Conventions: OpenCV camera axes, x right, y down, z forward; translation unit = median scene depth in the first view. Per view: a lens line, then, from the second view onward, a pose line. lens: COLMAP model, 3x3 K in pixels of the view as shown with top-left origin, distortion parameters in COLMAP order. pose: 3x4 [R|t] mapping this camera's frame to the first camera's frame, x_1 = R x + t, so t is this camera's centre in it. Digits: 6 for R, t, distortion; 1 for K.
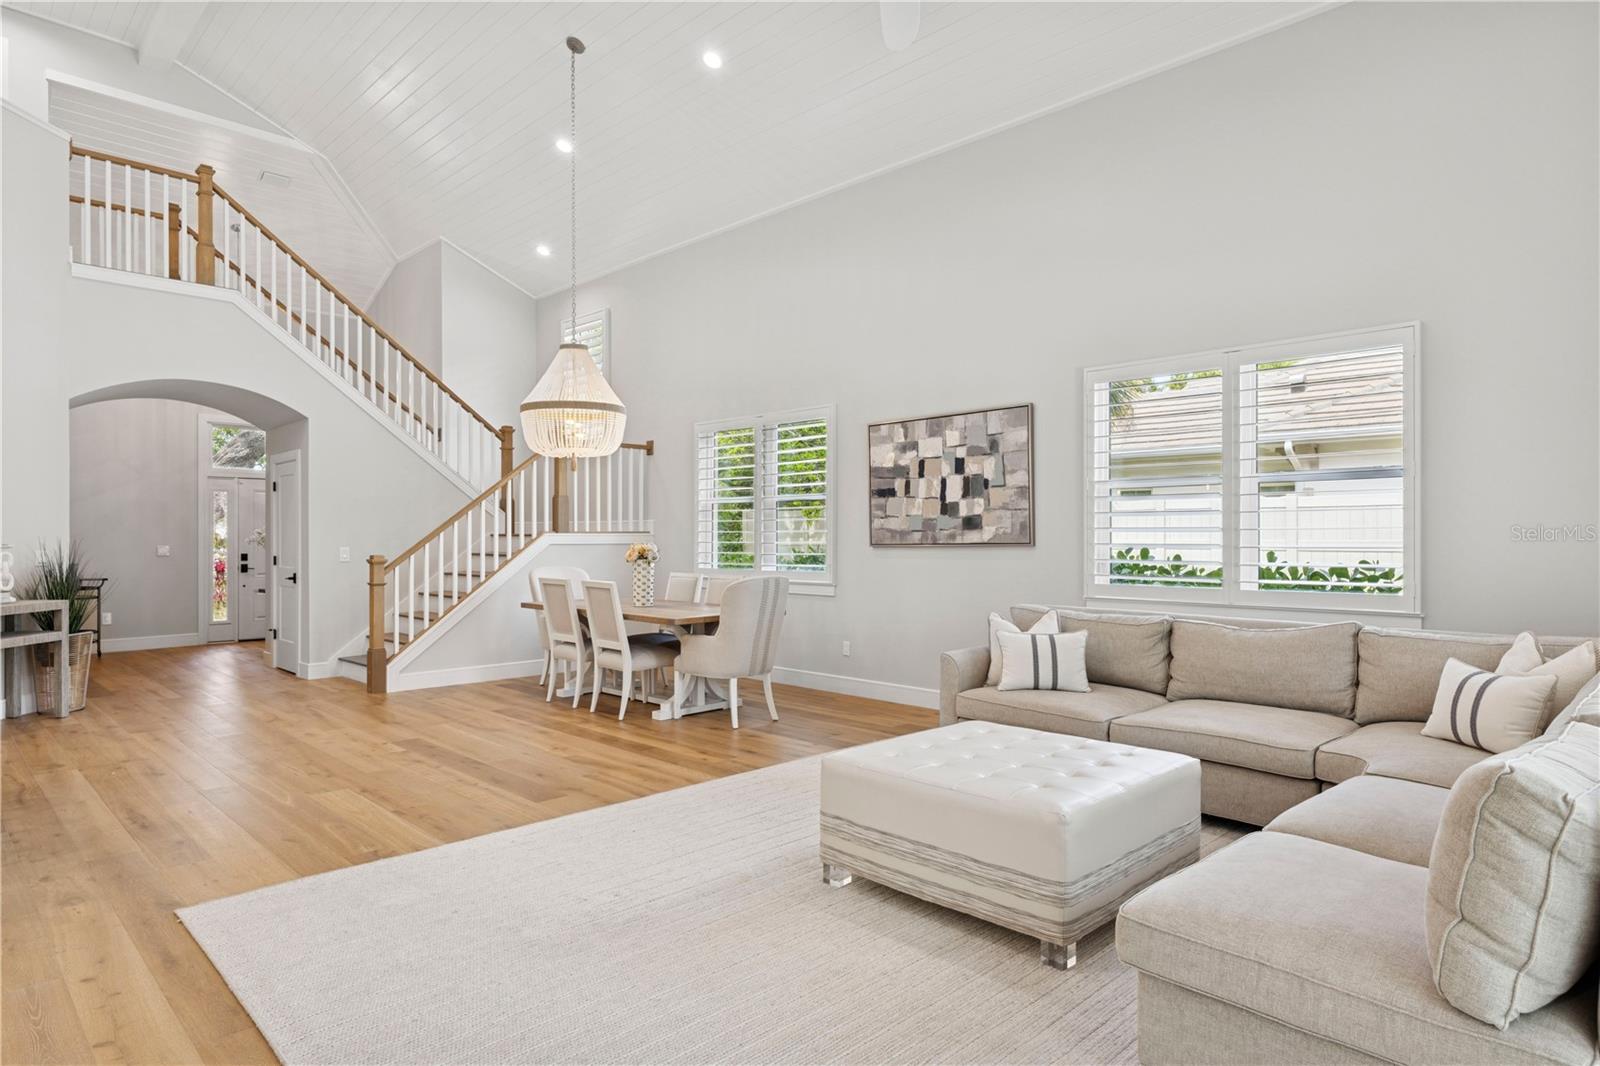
lens RADIAL K [[918.1, 0, 798.3], [0, 918.1, 534.7], [0, 0, 1]] dist [-0.001558, 0.001834]
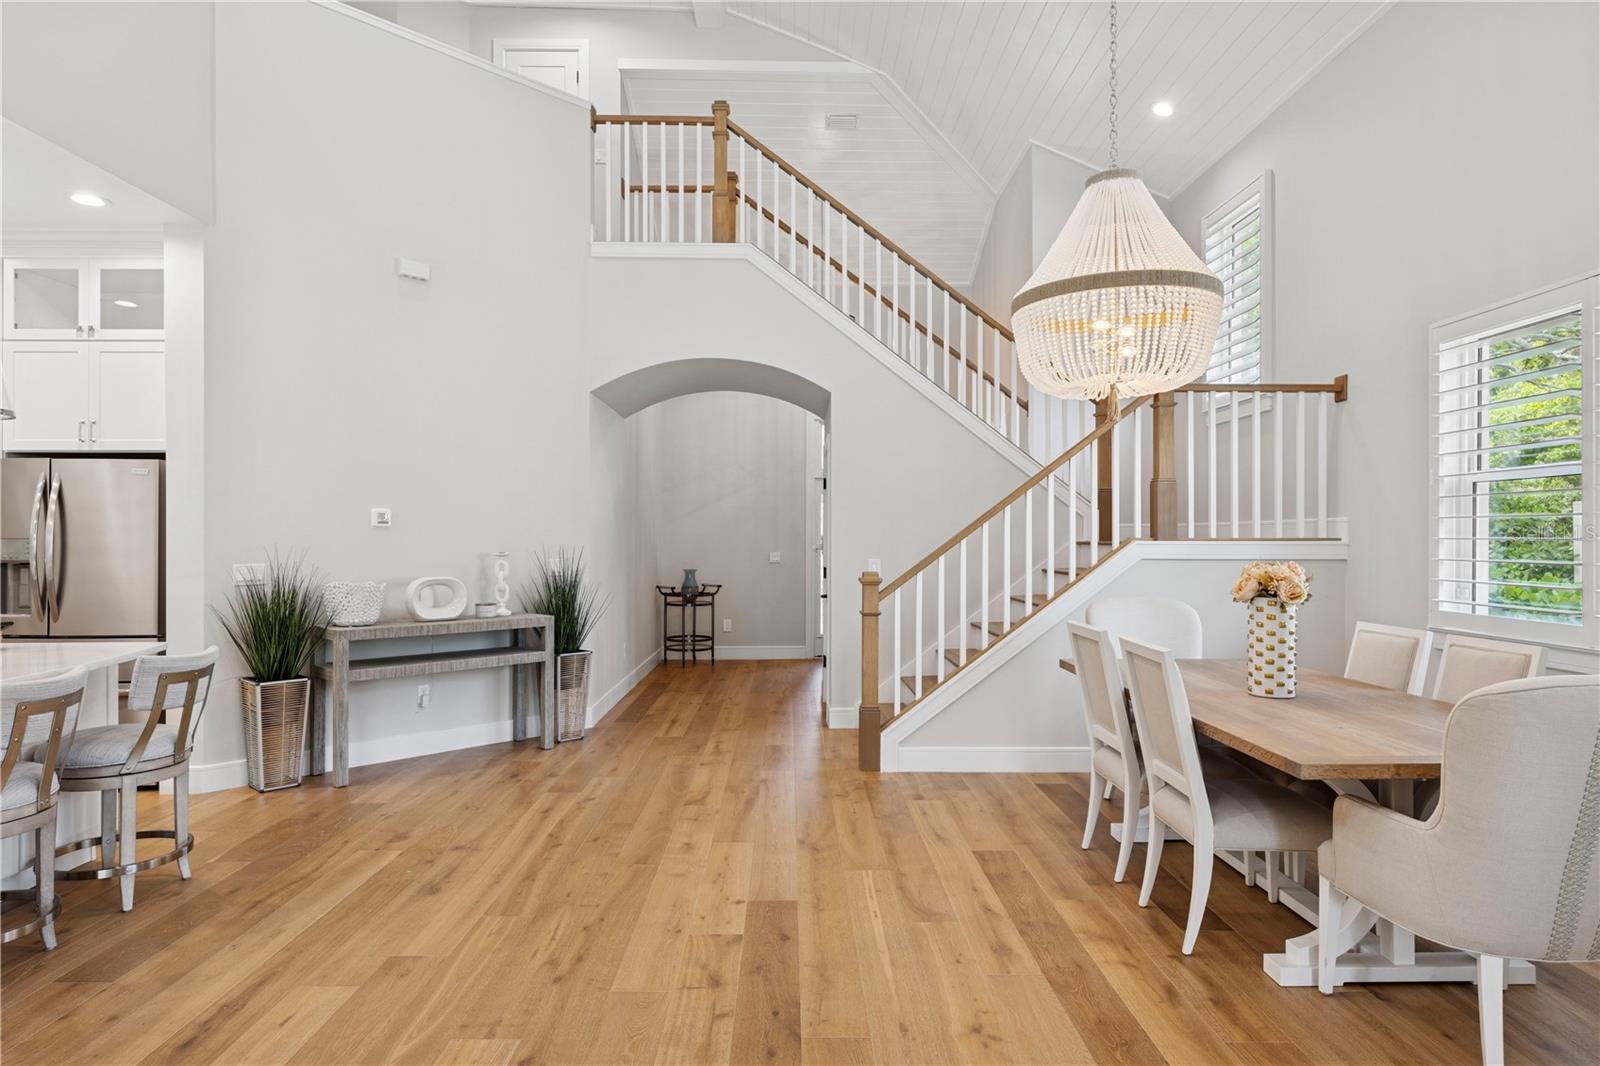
lens RADIAL K [[918.1, 0, 797.4], [0, 918.1, 533.3], [0, 0, 1]] dist [-0.001558, 0.001834]
pose [[0.718375, -0.002596, -0.695651, -0.014683], [-0.002158, 0.999980, -0.005960, -0.003168], [0.695653, 0.005782, 0.718355, 0.516692]]
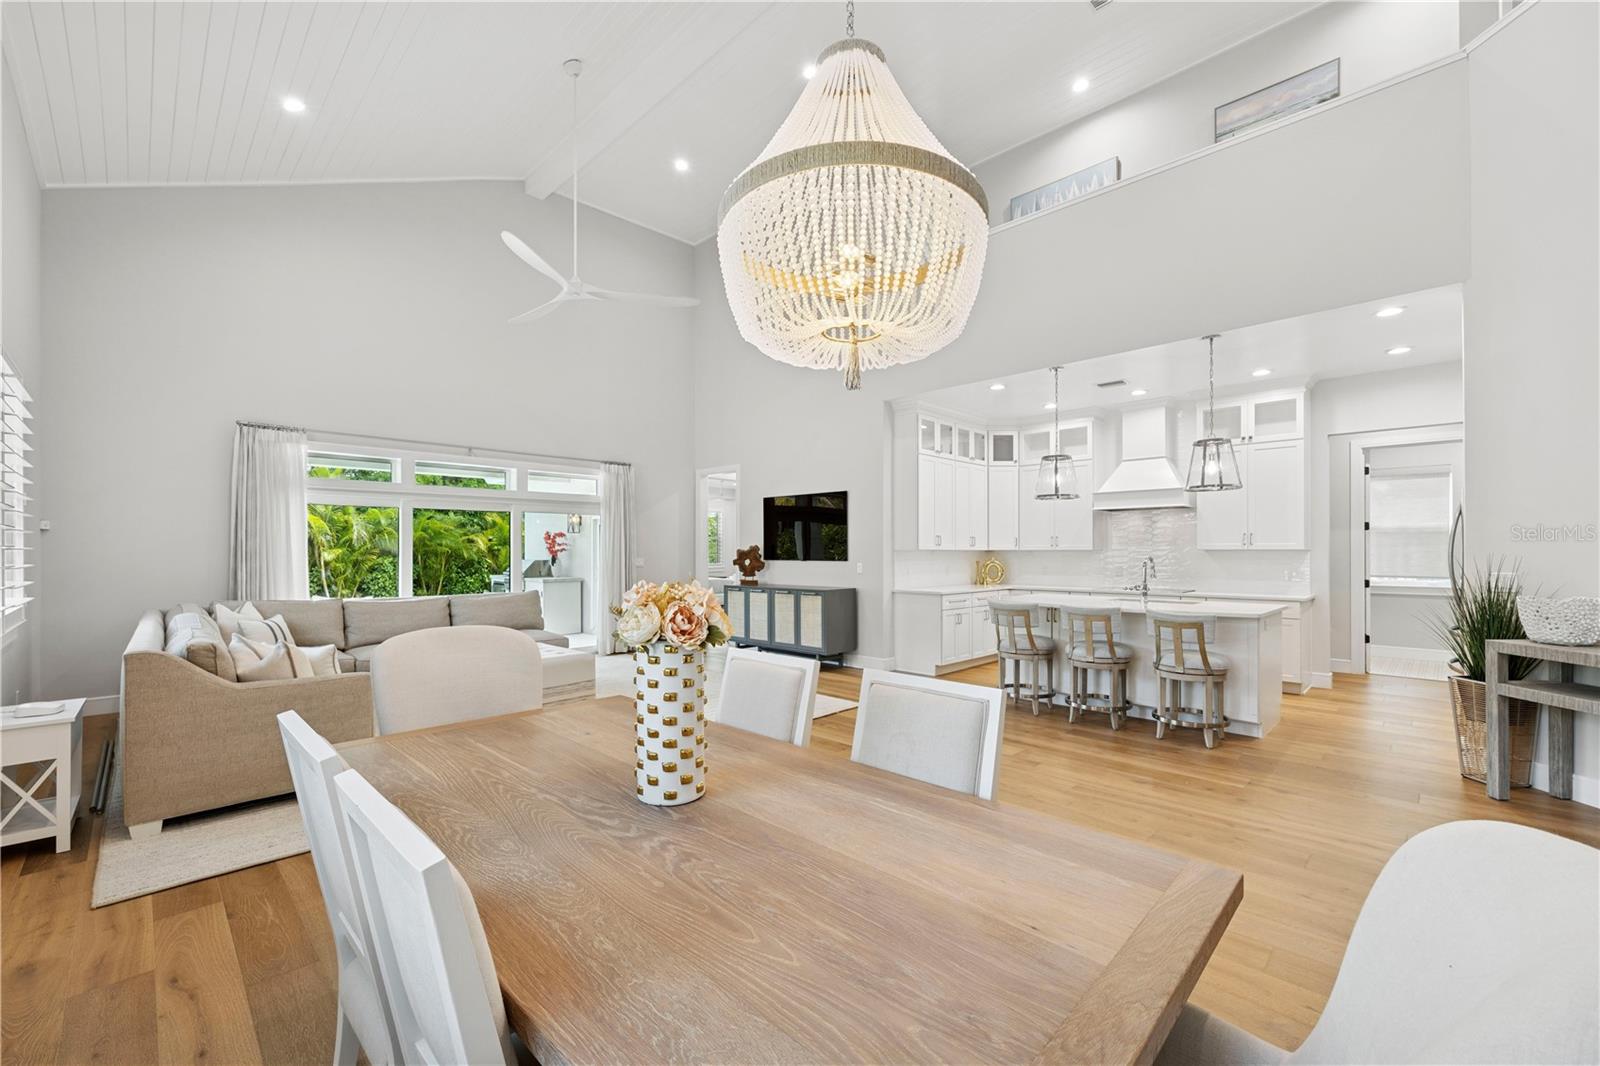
lens RADIAL K [[655.5, 0, 800.6], [0, 655.5, 548.7], [0, 0, 1]] dist [-0.000217, 0.001479]
pose [[-0.999894, 0.002104, -0.014391, -0.223884], [0.002136, 0.999995, -0.002216, -0.002983], [0.014387, -0.002246, -0.999894, 1.298432]]
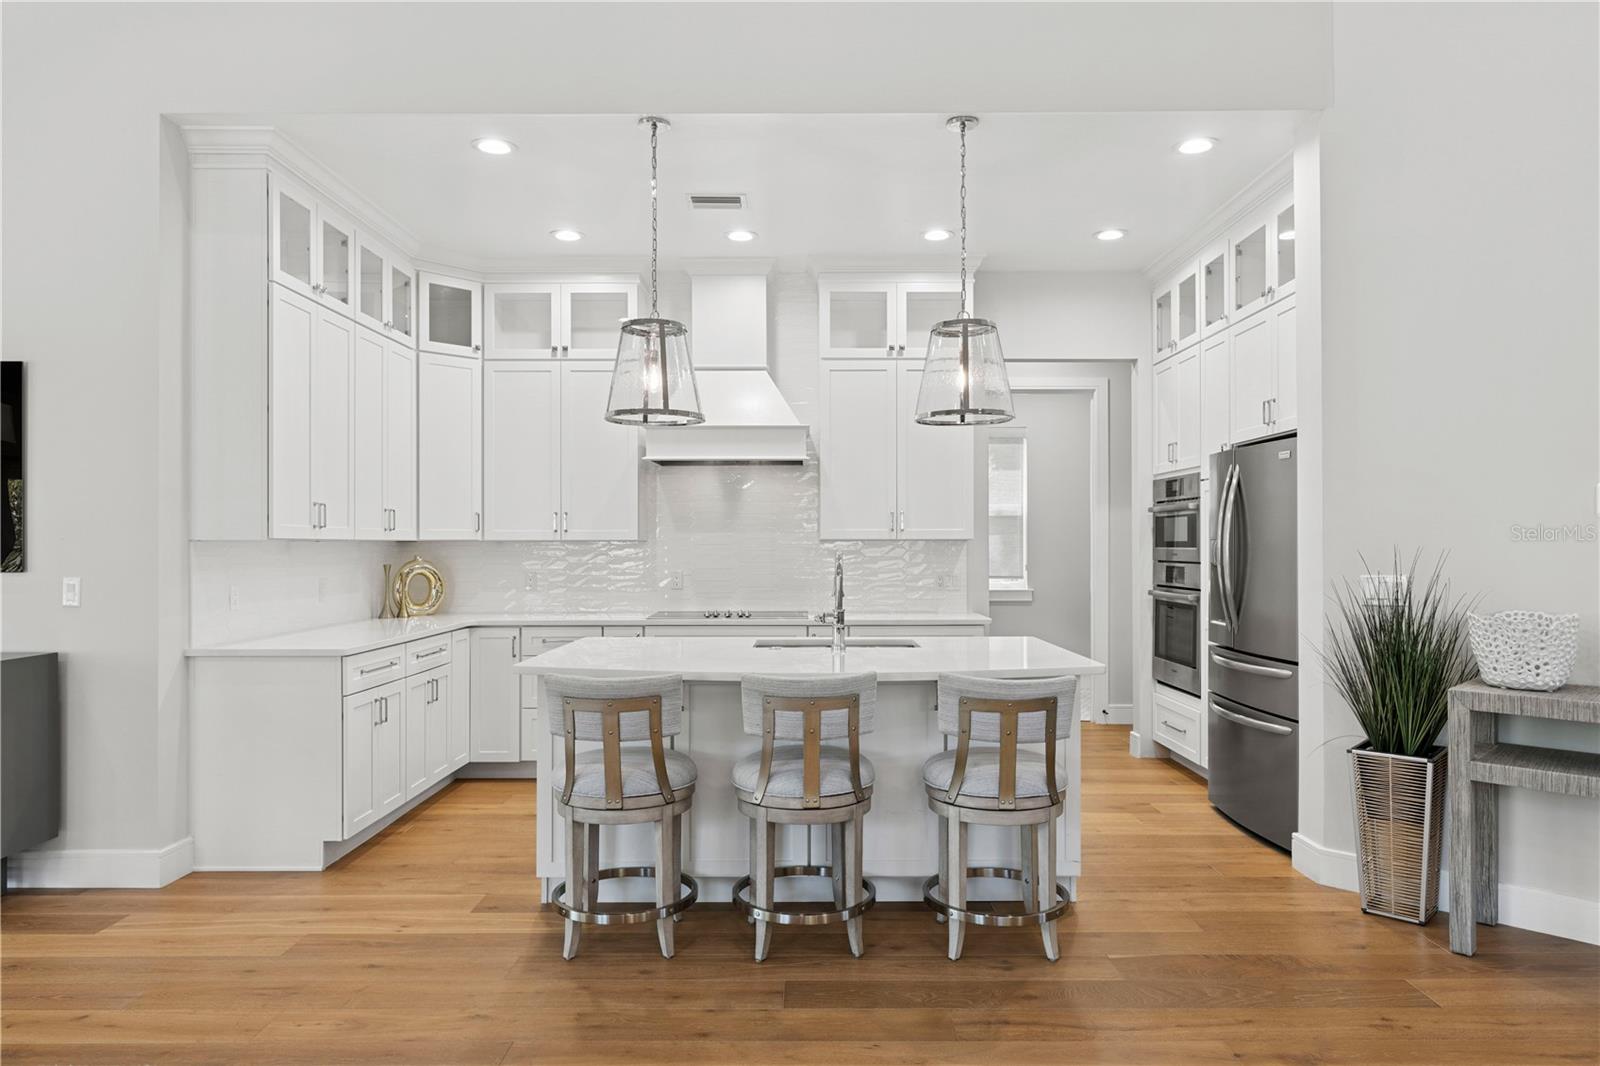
lens RADIAL K [[1016.8, 0, 810.1], [0, 1016.8, 536.0], [0, 0, 1]] dist [-0.002002, 0.005544]
pose [[-0.702415, -0.002505, -0.711764, -0.221772], [0.001733, 0.999985, -0.005230, -0.000831], [0.711766, -0.004907, -0.702400, 0.906233]]
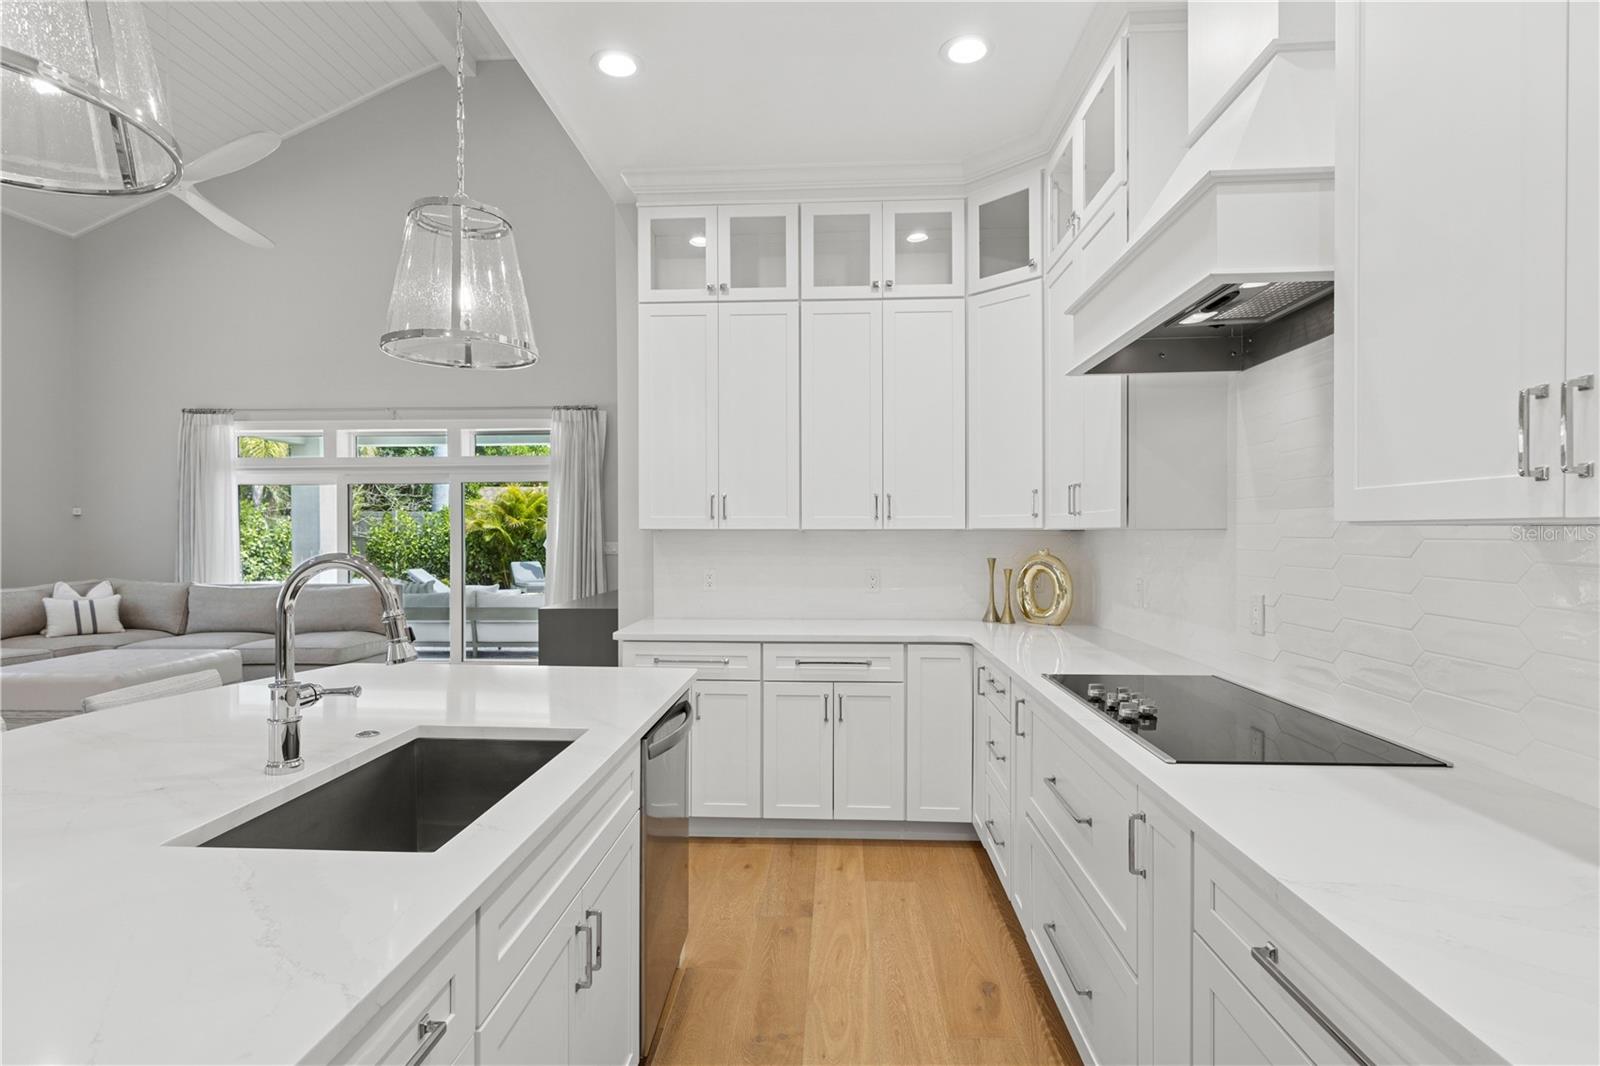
lens RADIAL K [[805.1, 0, 798.3], [0, 805.1, 537.3], [0, 0, 1]] dist [0.001674, 0.001905]
pose [[-0.675082, -0.002709, 0.737738, -0.906503], [0.003988, 0.999965, 0.007321, -0.001348], [-0.737732, 0.007885, -0.675047, 0.541858]]
